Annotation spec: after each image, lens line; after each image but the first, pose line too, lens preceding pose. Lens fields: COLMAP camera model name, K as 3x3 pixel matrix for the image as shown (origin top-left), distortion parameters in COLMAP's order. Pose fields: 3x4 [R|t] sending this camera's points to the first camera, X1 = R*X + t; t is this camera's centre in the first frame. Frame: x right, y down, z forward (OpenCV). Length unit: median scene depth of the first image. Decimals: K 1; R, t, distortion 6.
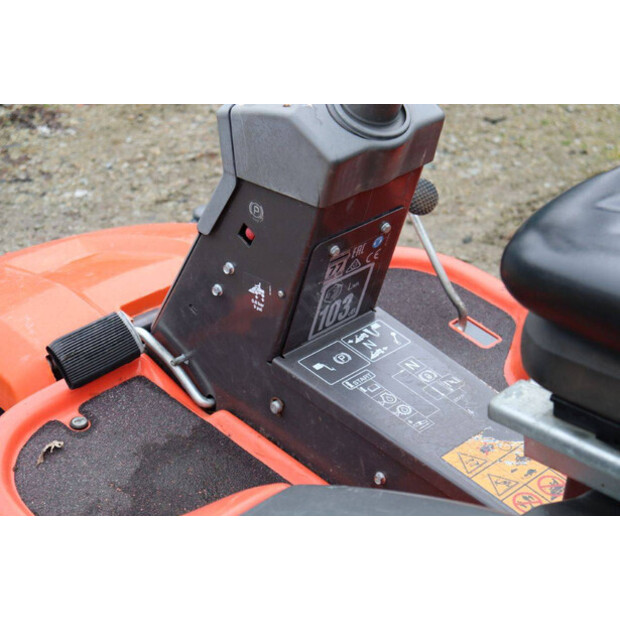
lens RADIAL K [[1401.7, 0, 316.5], [0, 1401.7, 310.9], [0, 0, 1]] dist [0.319449, 0.000000]
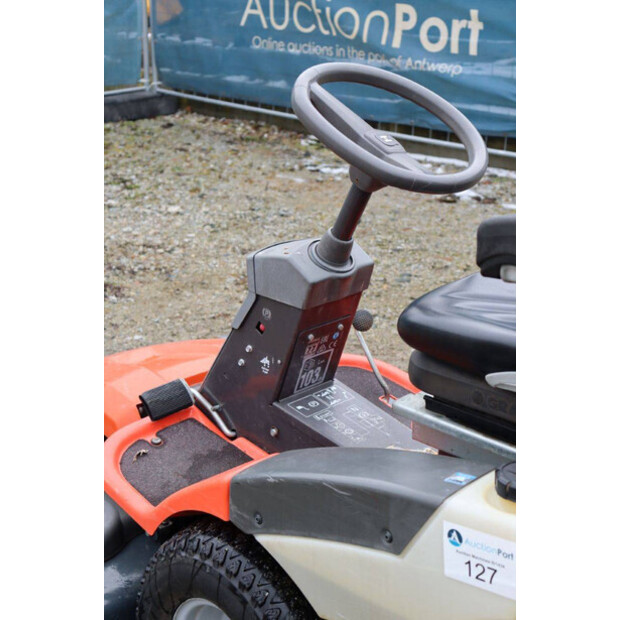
lens RADIAL K [[1288.6, 0, 308.1], [0, 1288.6, 309.6], [0, 0, 1]] dist [0.023194, 0.000000]
pose [[0.999527, 0.026520, 0.015546, -0.015197], [-0.023472, 0.984964, -0.171157, 0.182766], [-0.019851, 0.170711, 0.985121, -0.539199]]
